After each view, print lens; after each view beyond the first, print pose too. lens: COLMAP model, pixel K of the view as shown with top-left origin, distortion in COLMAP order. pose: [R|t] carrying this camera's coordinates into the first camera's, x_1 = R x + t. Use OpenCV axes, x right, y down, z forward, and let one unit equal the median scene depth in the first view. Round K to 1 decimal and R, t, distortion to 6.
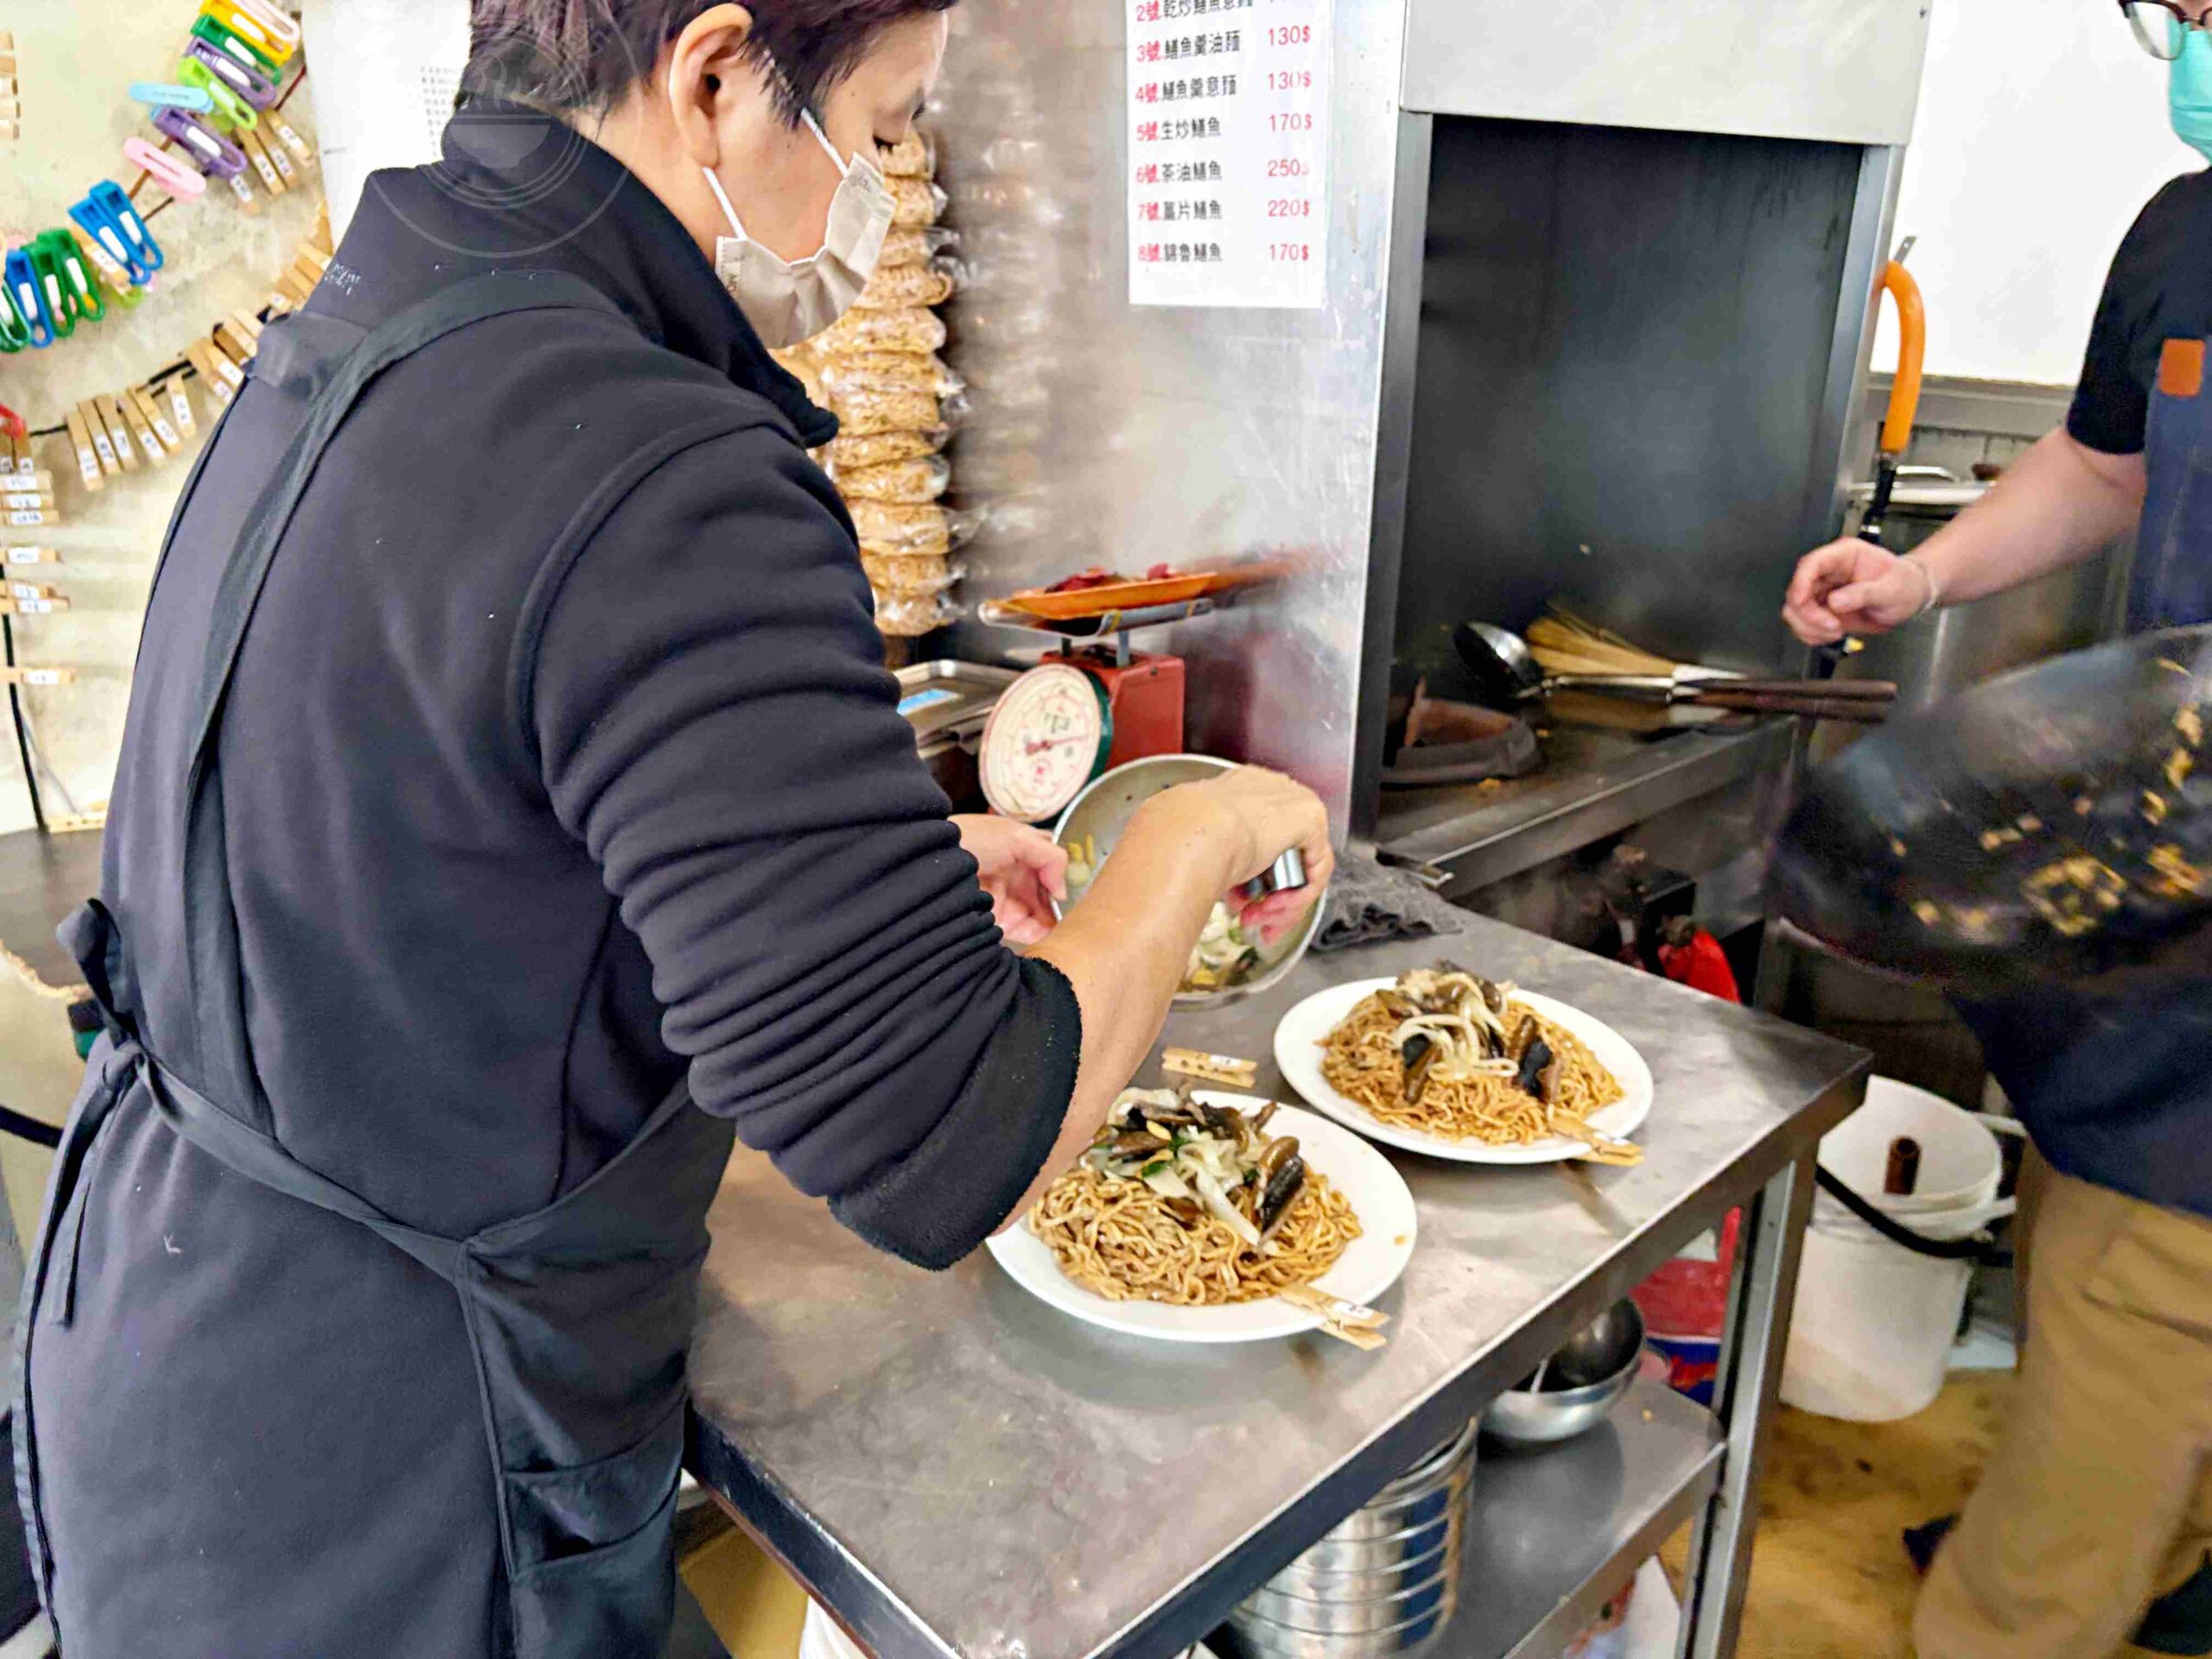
lens RADIAL K [[1675.1, 0, 1095.3], [0, 1675.1, 820.6], [0, 0, 1]] dist [0.020129, -0.018010]
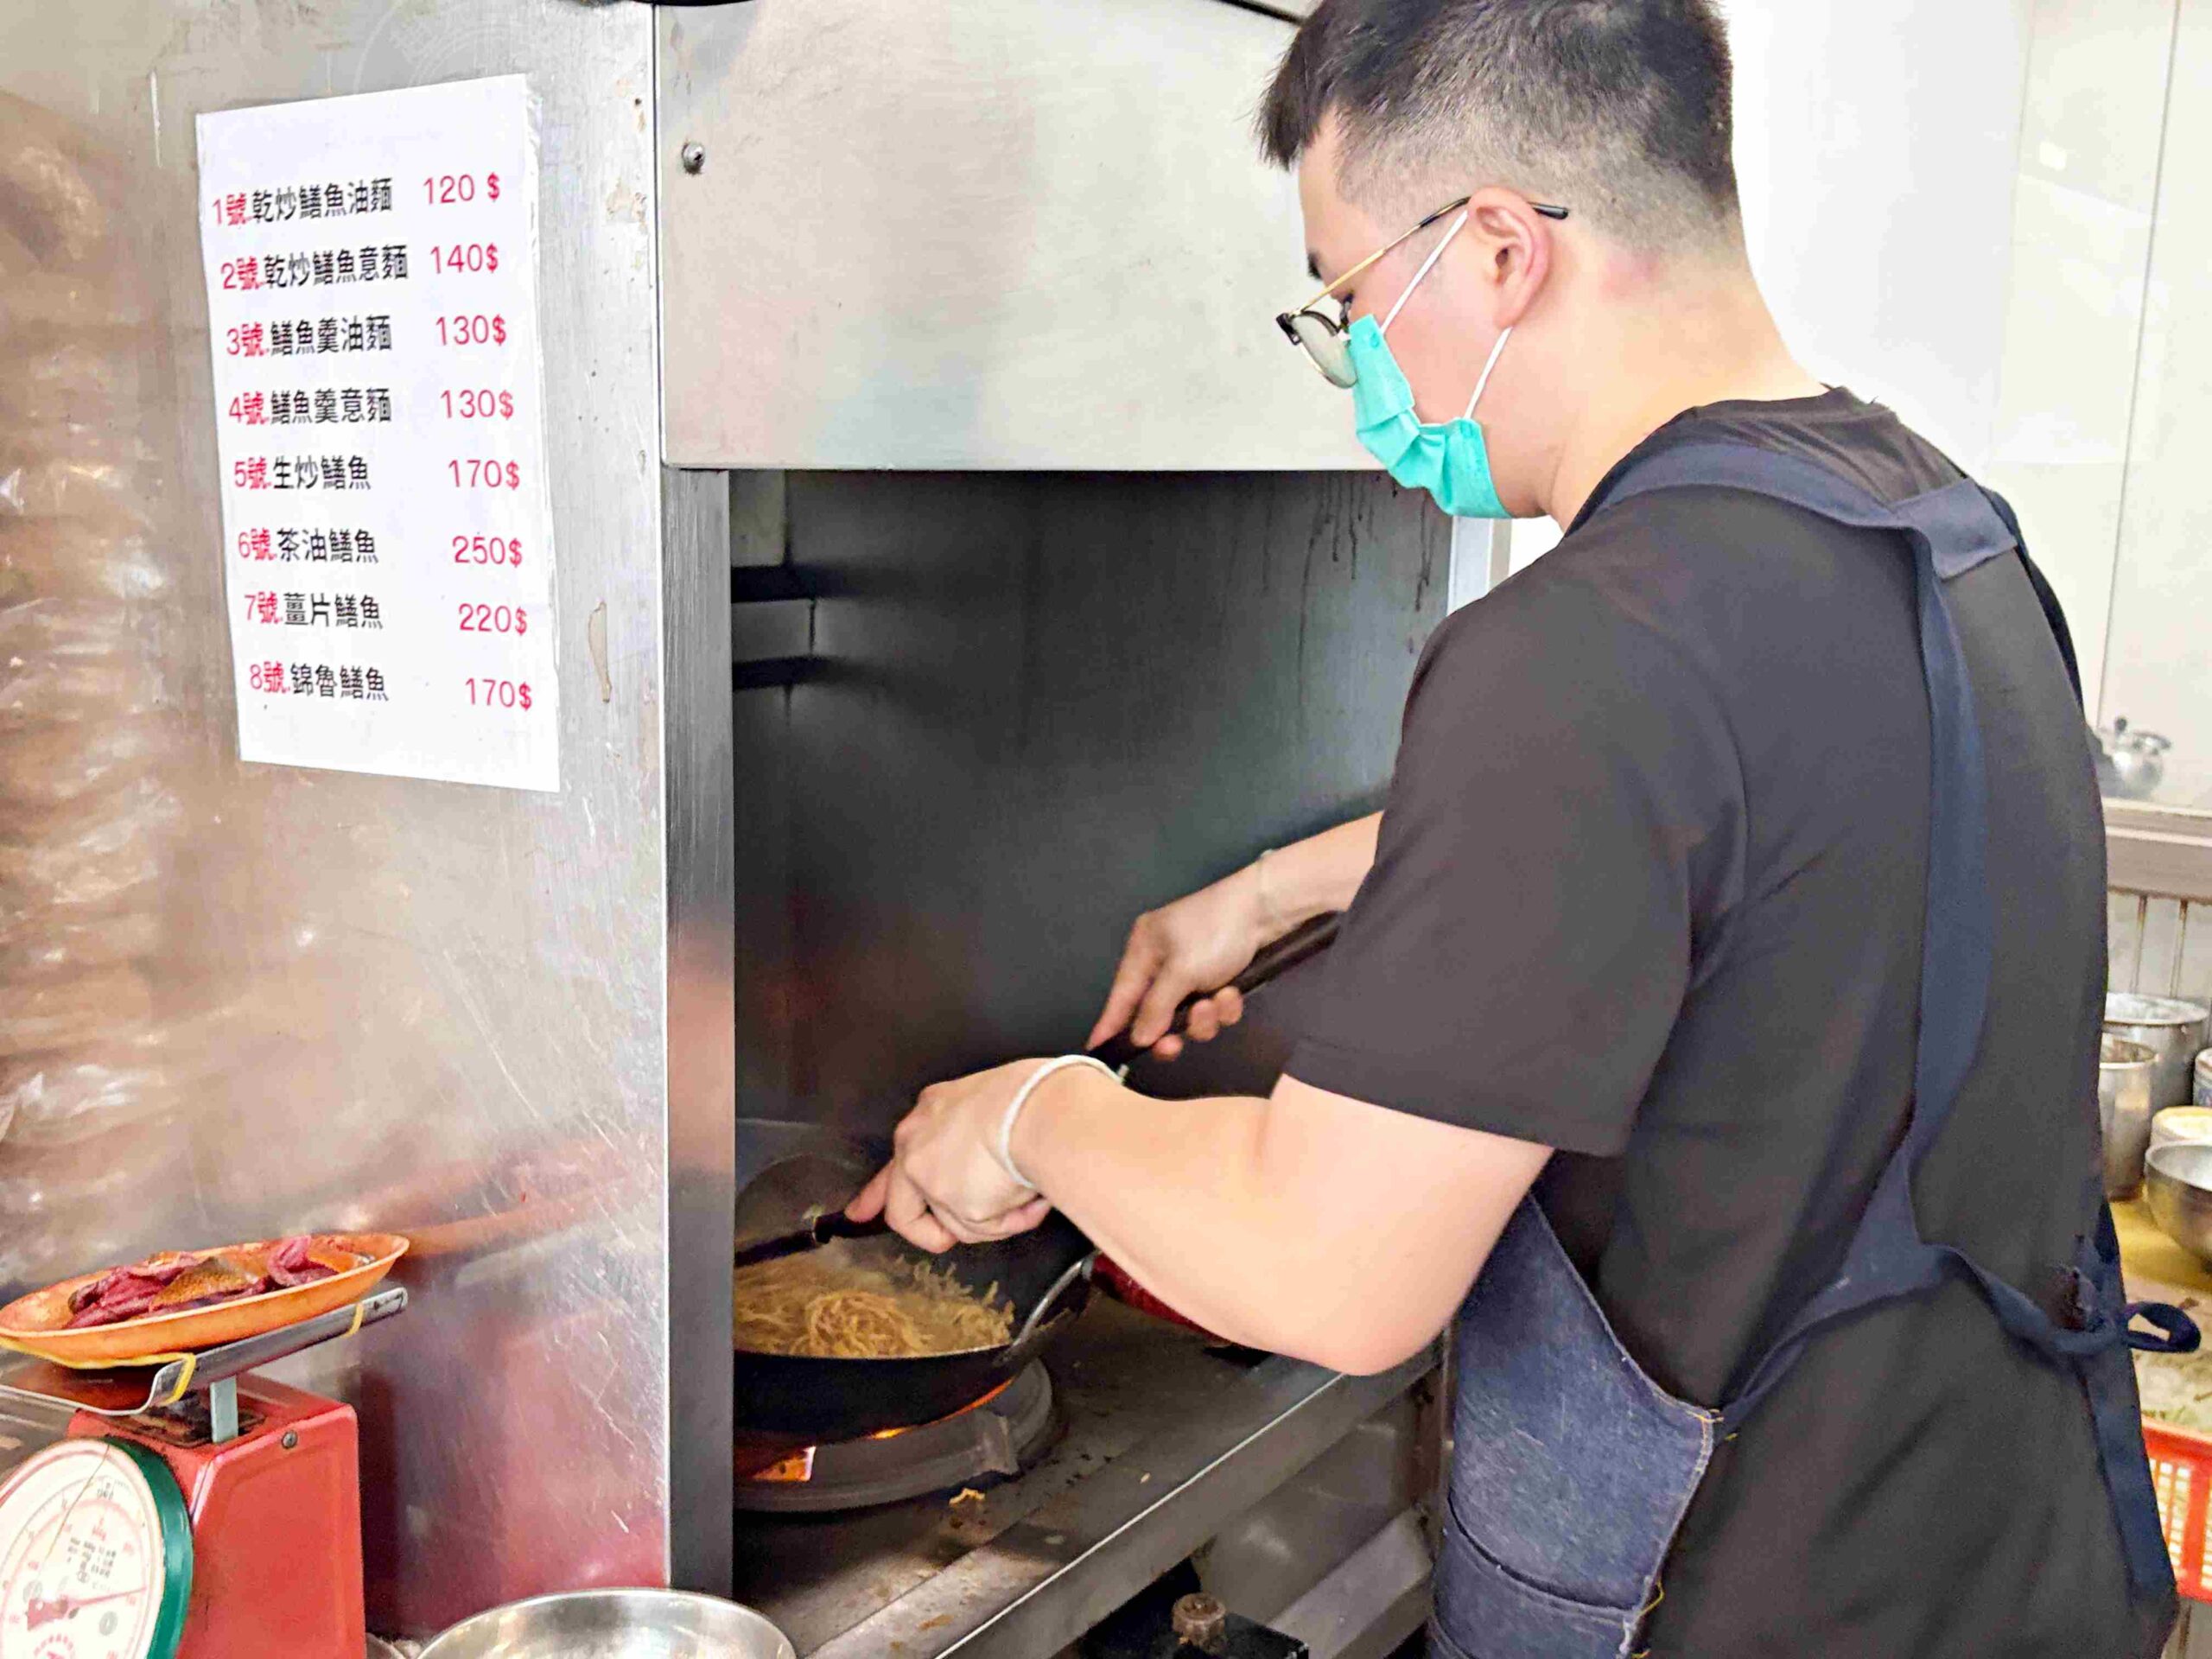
lens RADIAL K [[2297.5, 0, 1043.1], [0, 2297.5, 838.4], [0, 0, 1]] dist [0.034840, 0.000000]
pose [[0.975563, -0.025505, 0.218236, 0.117184], [0.063738, 0.983382, -0.169994, -0.142204], [-0.210274, 0.179749, 0.960976, 0.226202]]
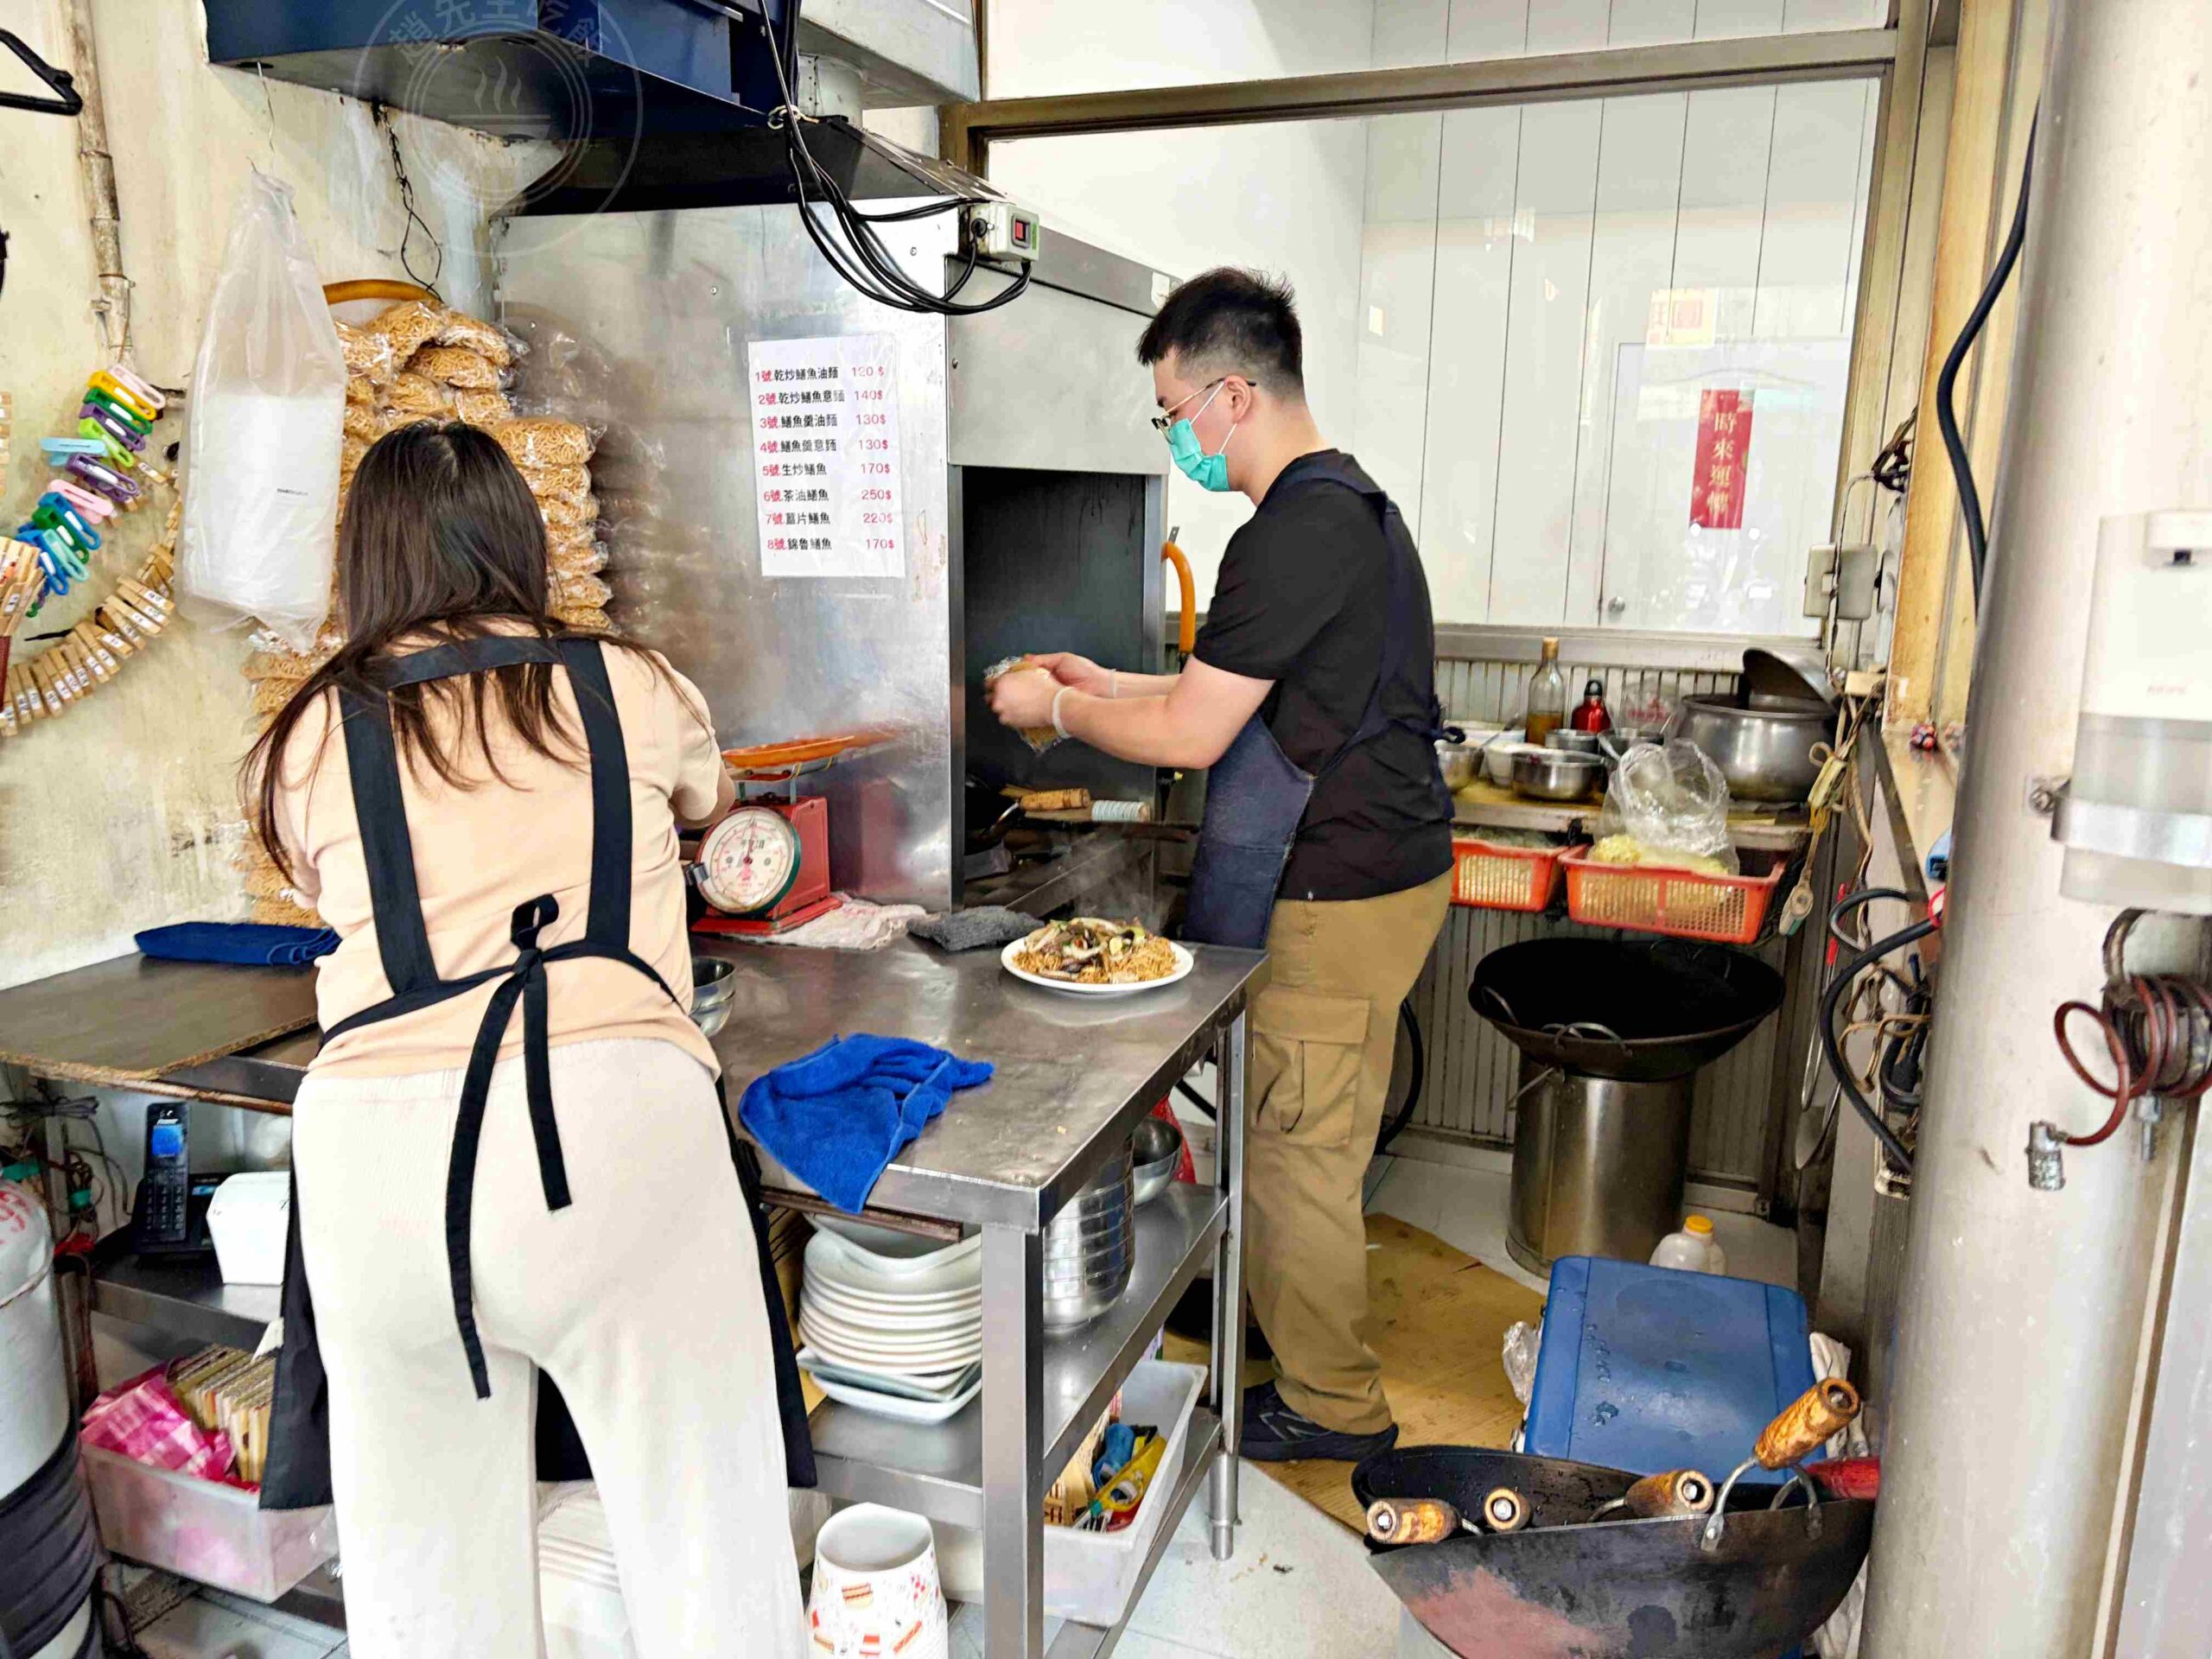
lens RADIAL K [[1675.1, 0, 1104.8], [0, 1675.1, 850.1], [0, 0, 1]] dist [0.020129, -0.018010]
pose [[0.897966, -0.094140, 0.429877, -0.394924], [0.152356, 0.982944, -0.102997, 0.147361], [-0.412849, 0.157982, 0.896993, -0.478073]]
